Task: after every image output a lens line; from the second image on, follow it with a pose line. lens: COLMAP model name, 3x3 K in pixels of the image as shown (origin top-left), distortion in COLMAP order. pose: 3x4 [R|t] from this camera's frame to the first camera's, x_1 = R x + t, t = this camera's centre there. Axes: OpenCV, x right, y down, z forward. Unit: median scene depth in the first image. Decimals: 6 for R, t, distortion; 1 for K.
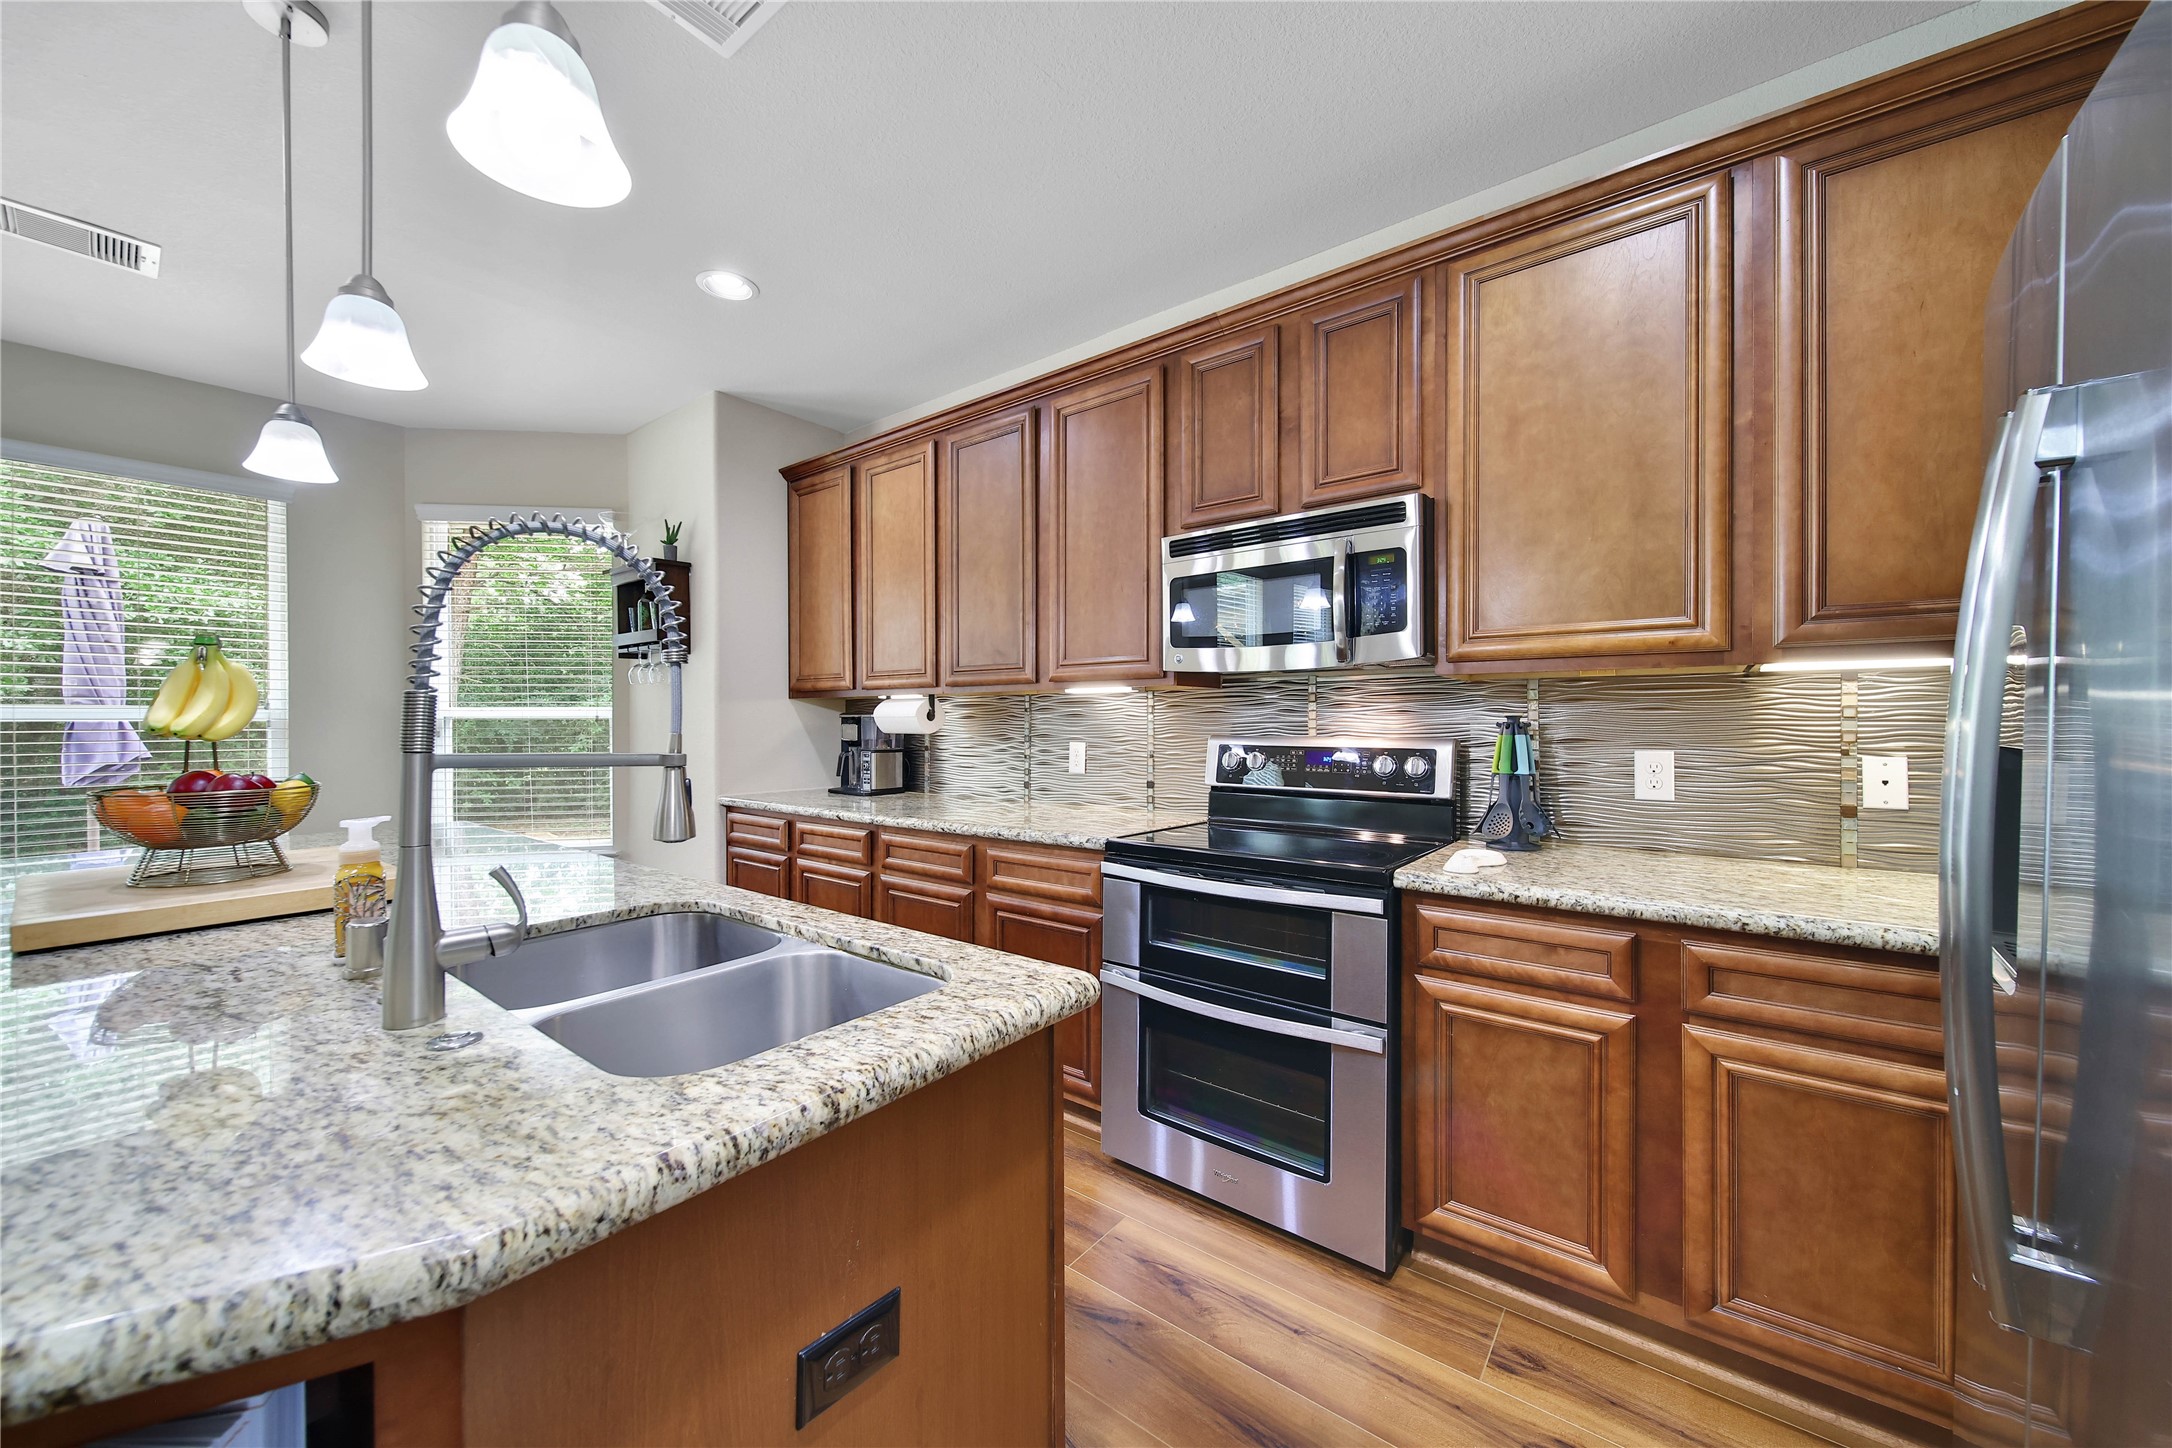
lens RADIAL K [[790.2, 0, 1067.4], [0, 790.2, 726.7], [0, 0, 1]] dist [-0.002968, -0.001182]
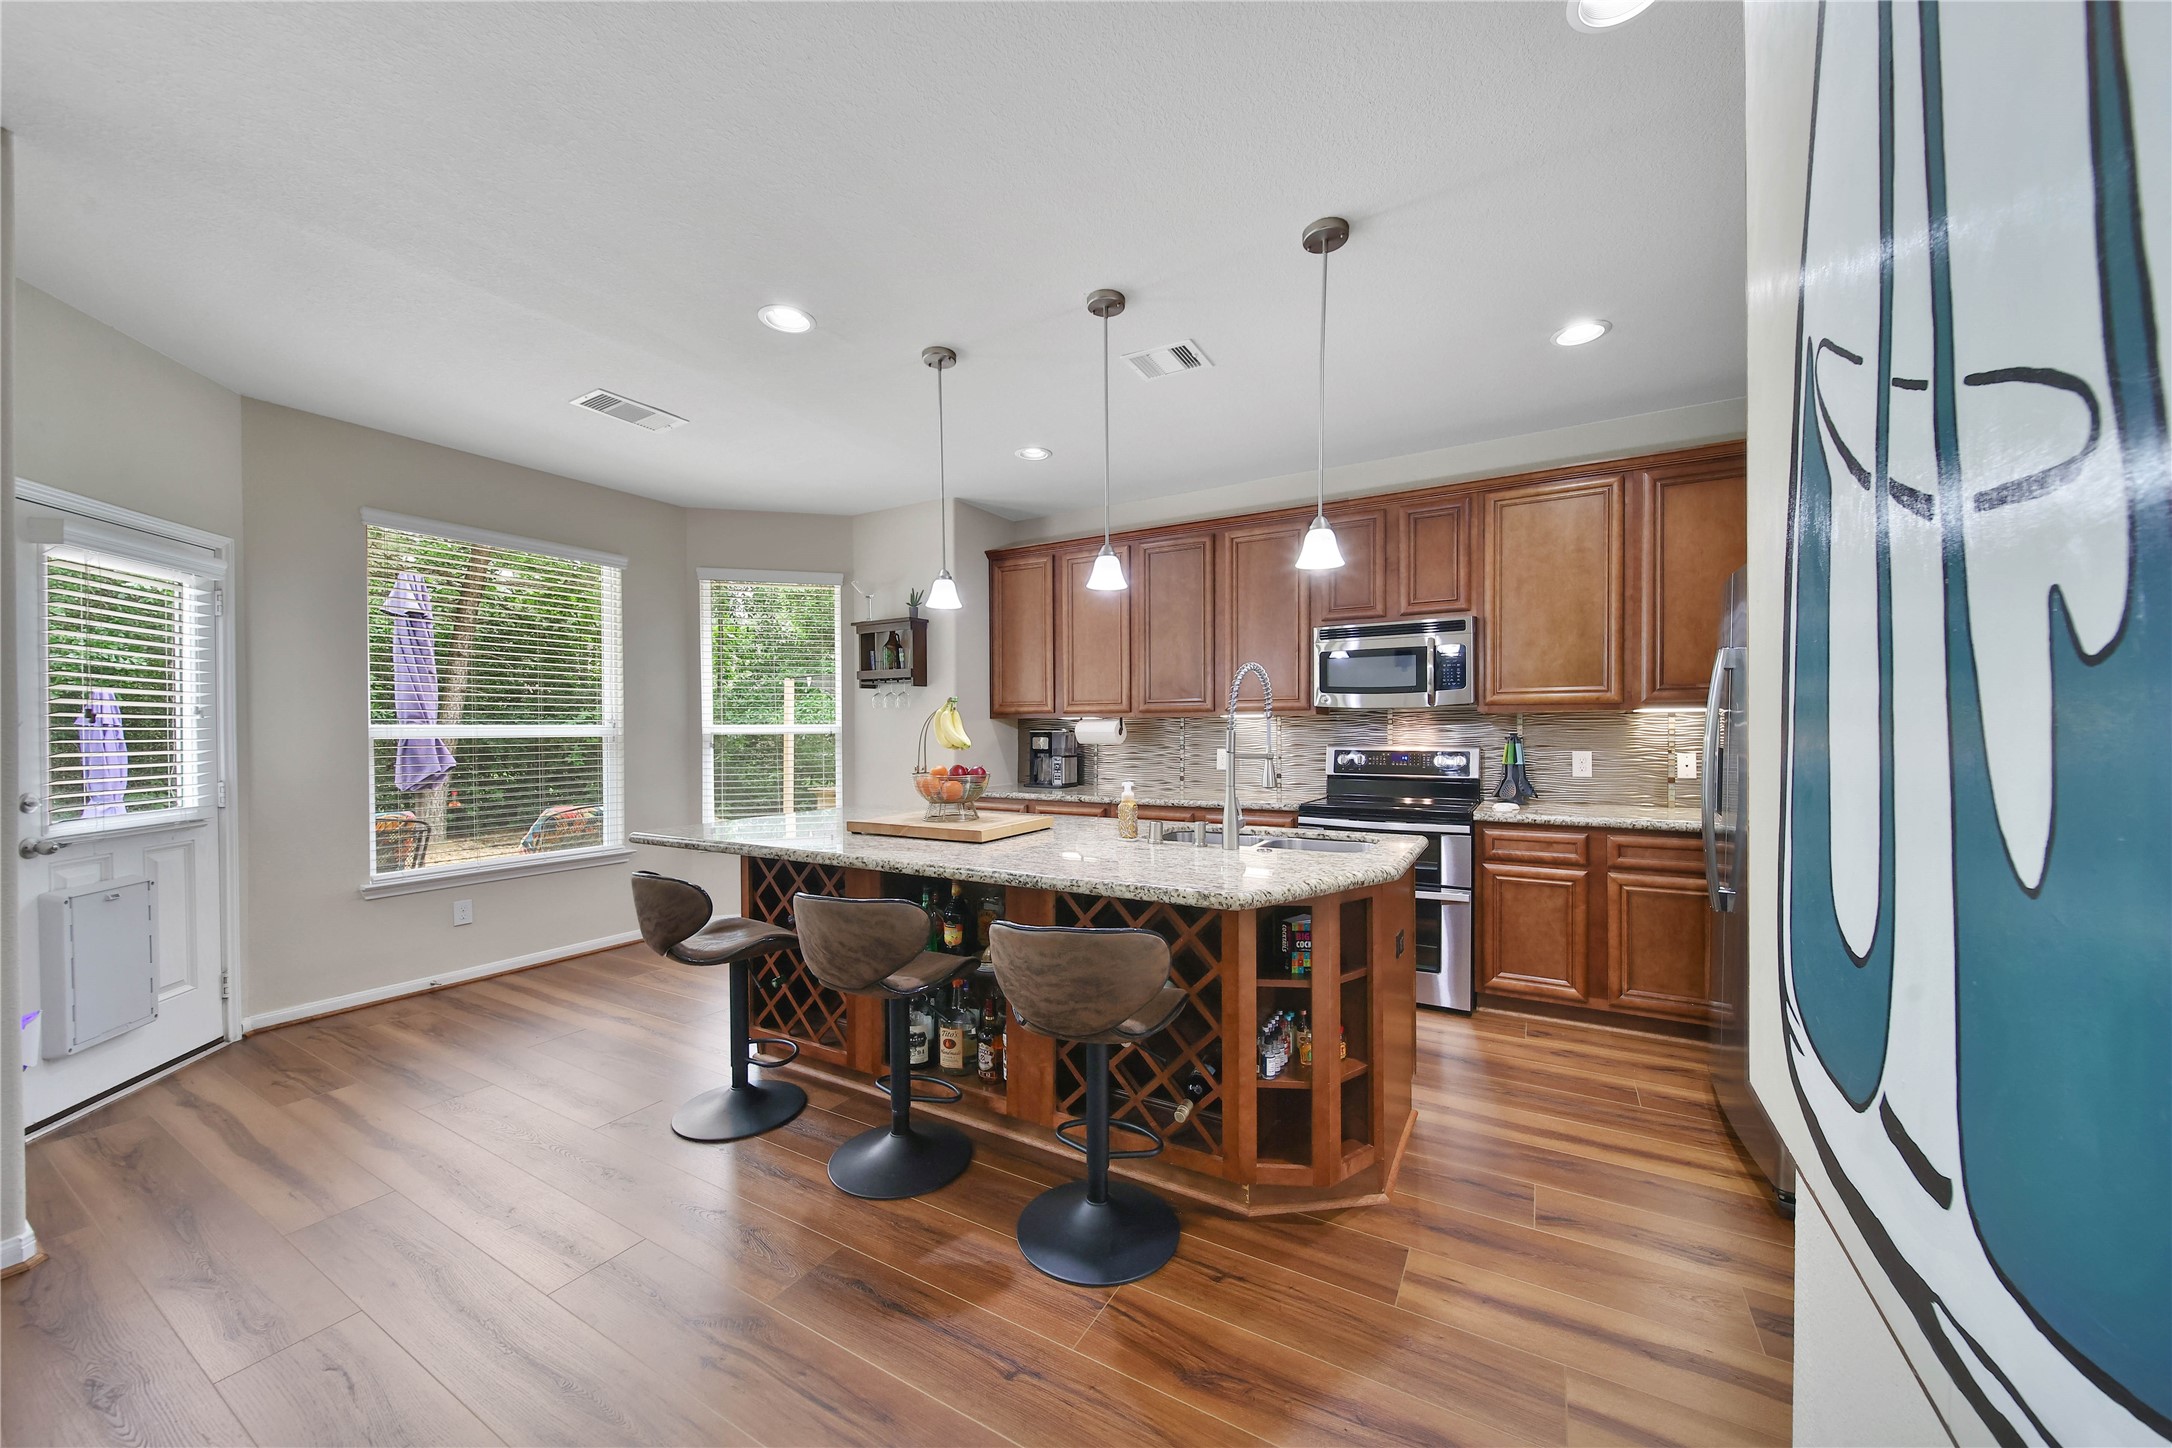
lens RADIAL K [[790.2, 0, 1096.4], [0, 790.2, 741.4], [0, 0, 1]] dist [-0.002968, -0.001182]
pose [[0.986793, -0.004703, 0.161917, -0.805346], [0.003514, 0.999965, 0.007629, -0.013773], [-0.161947, -0.006959, 0.986775, -0.773287]]
